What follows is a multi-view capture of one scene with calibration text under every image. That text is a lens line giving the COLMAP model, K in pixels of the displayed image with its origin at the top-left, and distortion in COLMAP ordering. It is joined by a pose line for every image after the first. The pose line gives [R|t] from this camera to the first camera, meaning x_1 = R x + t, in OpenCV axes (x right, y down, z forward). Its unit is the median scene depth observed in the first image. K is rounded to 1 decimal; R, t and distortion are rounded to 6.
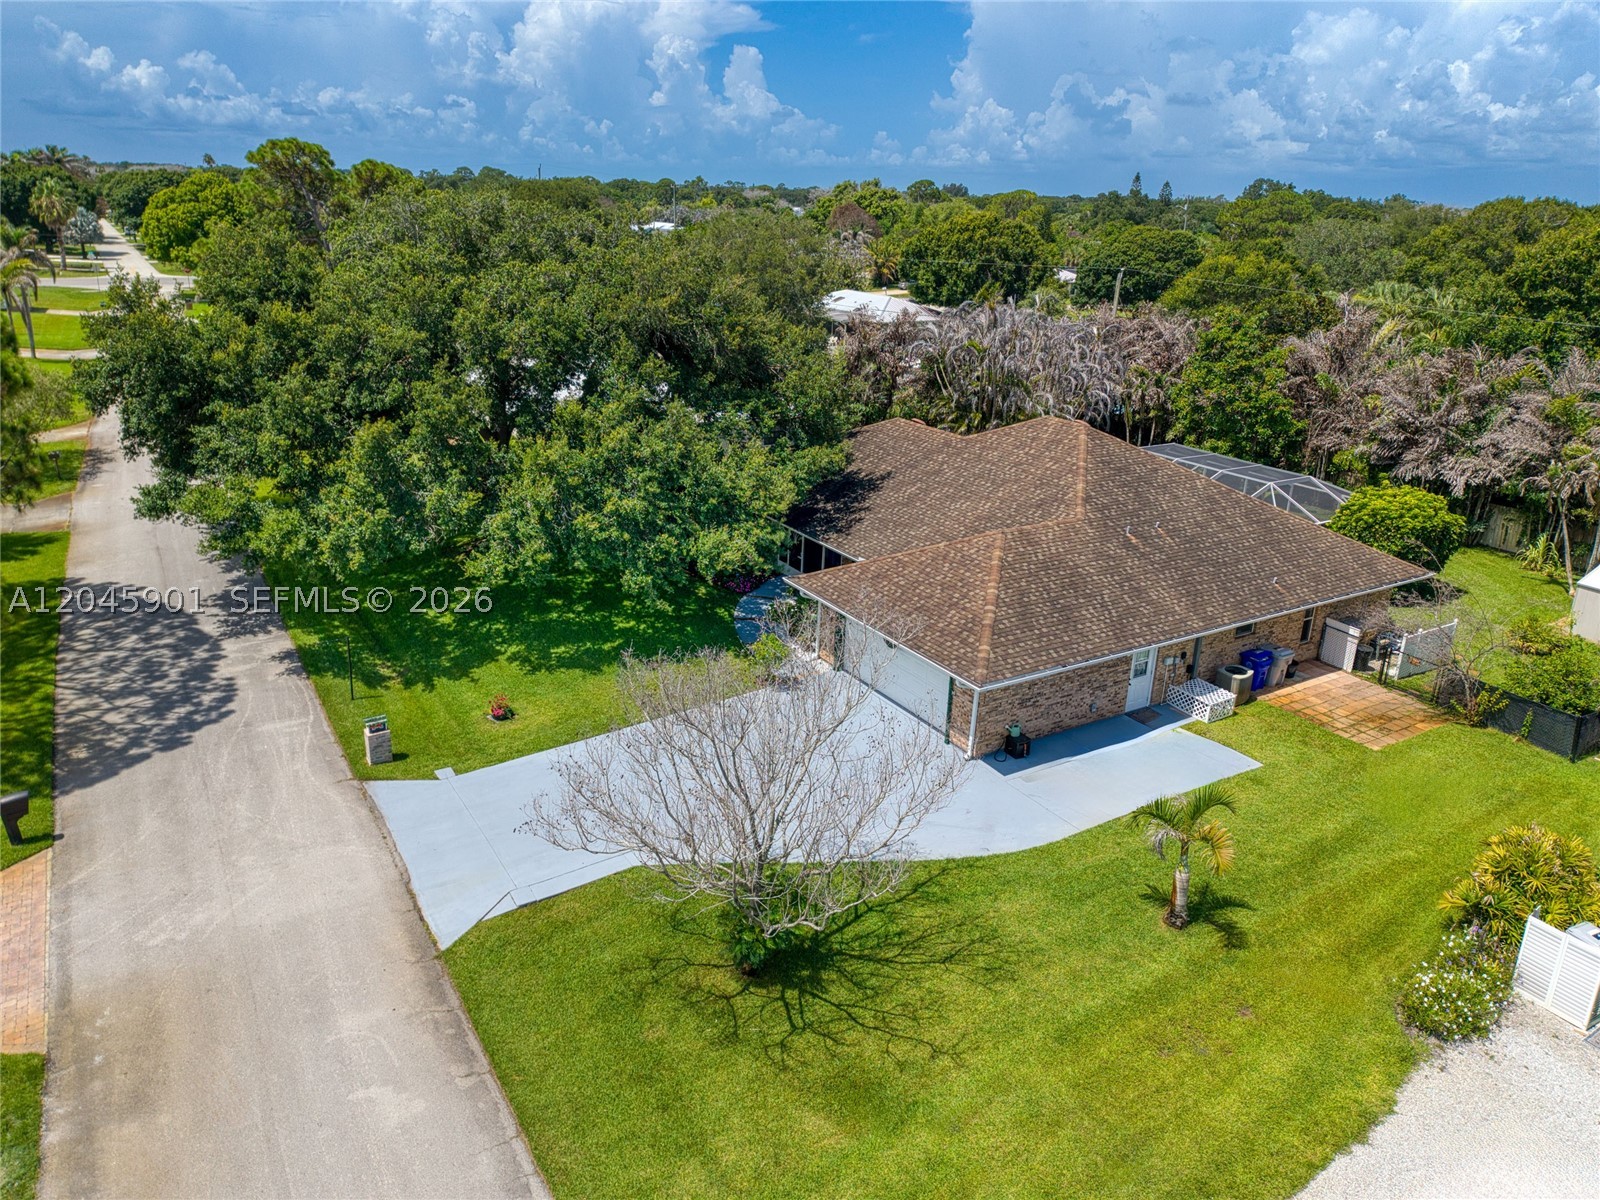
lens RADIAL K [[1086.8, 0, 784.3], [0, 1086.8, 566.2], [0, 0, 1]] dist [0.036690, -0.039740]
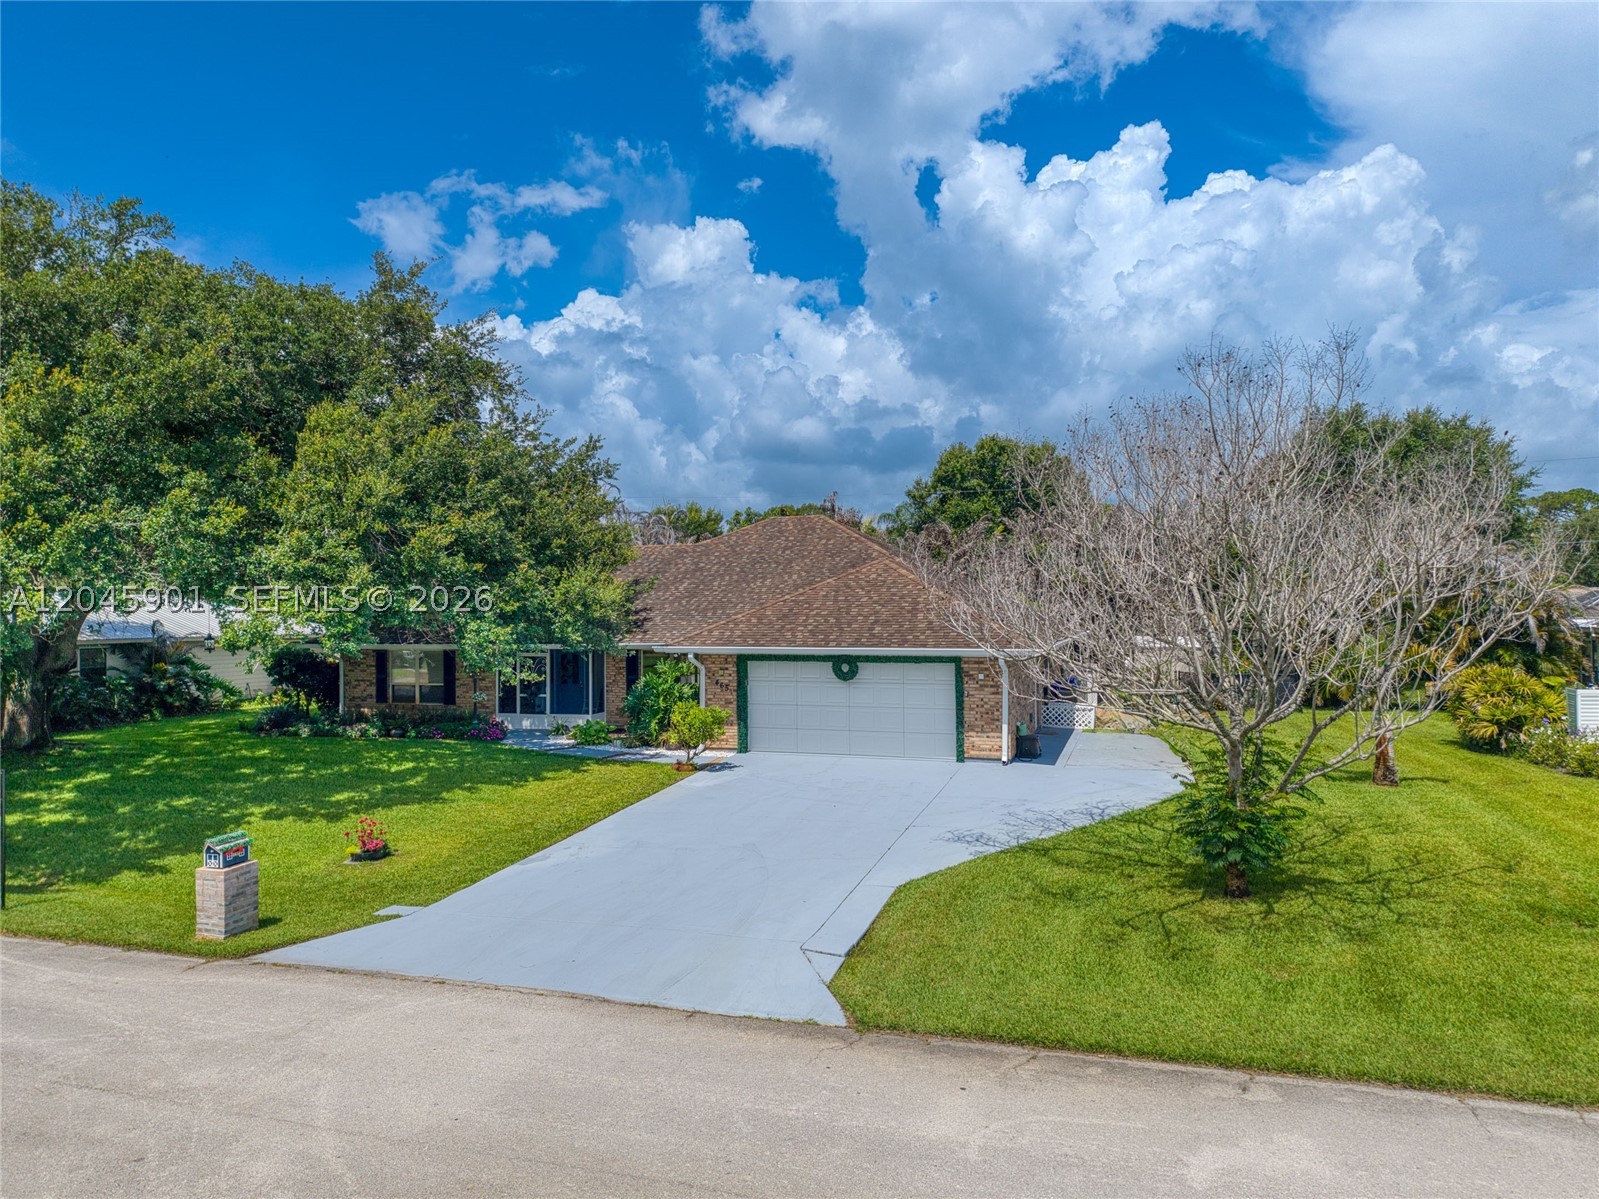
lens RADIAL K [[1064.8, 0, 799.5], [0, 1064.8, 599.5], [0, 0, 1]] dist [0.042942, -0.041745]
pose [[0.764978, -0.038486, 0.642905, -0.481137], [0.238197, 0.944342, -0.226894, 0.207692], [-0.598390, 0.326707, 0.731568, 0.451242]]
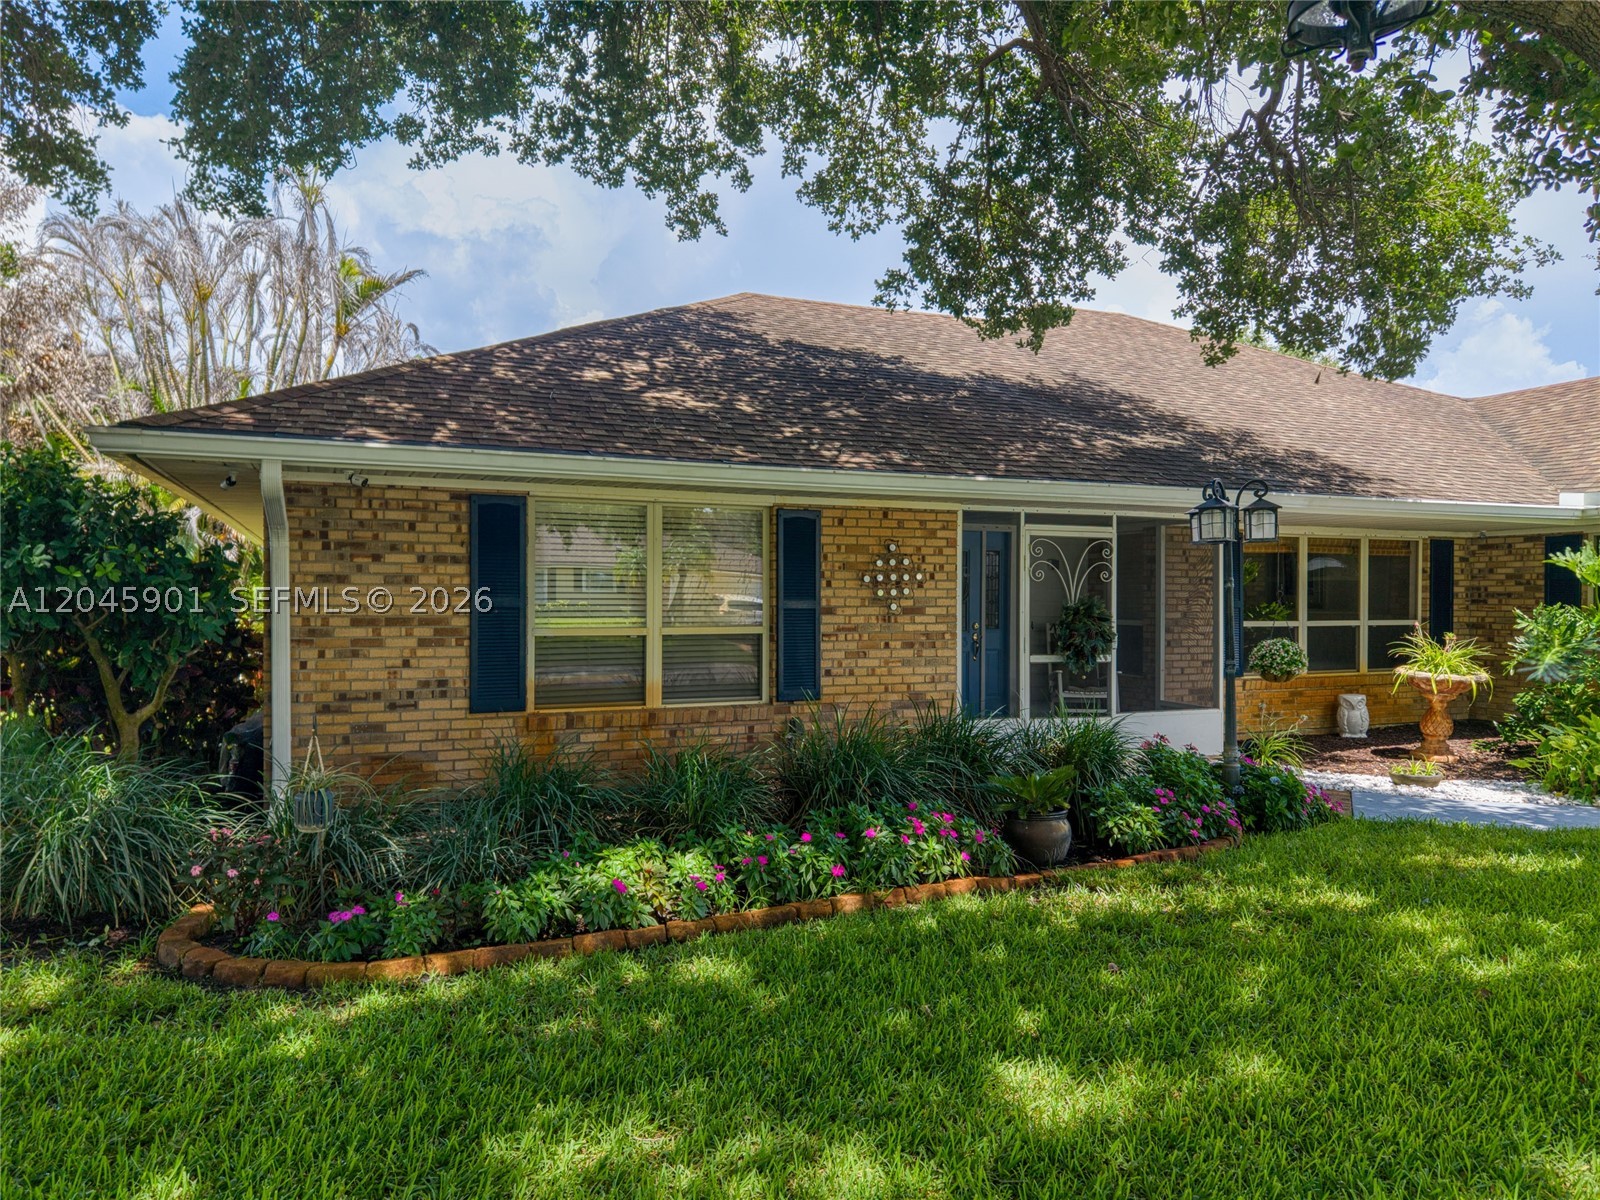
lens RADIAL K [[1068.1, 0, 800.0], [0, 1068.1, 600.0], [0, 0, 1]] dist [0.086204, -0.077166]
pose [[0.162832, -0.043492, 0.985695, -0.350037], [0.310623, 0.950487, -0.009375, -0.056112], [-0.936482, 0.307706, 0.168279, 1.468537]]
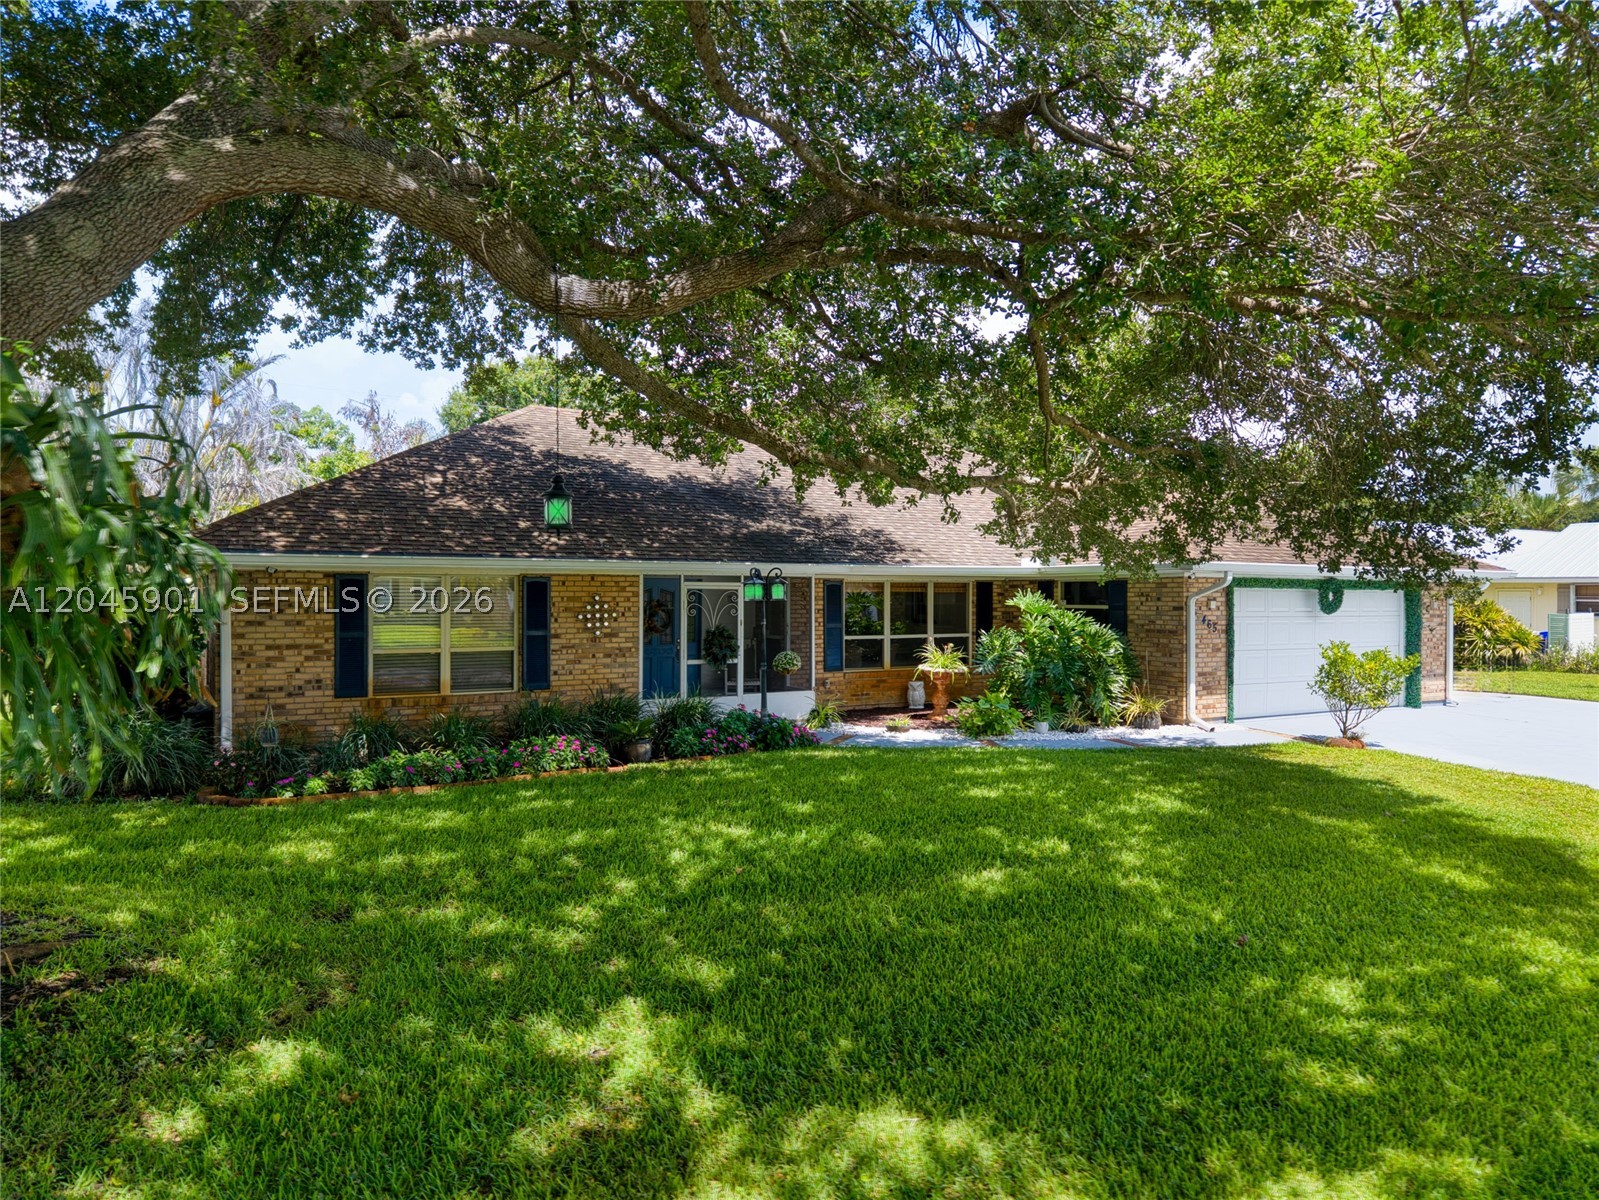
lens RADIAL K [[1064.8, 0, 799.5], [0, 1064.8, 600.0], [0, 0, 1]] dist [0.042942, -0.041745]
pose [[0.035032, -0.047522, 0.998256, -0.566628], [0.310783, 0.949861, 0.034312, -0.051000], [-0.949835, 0.309039, 0.048045, 1.367087]]
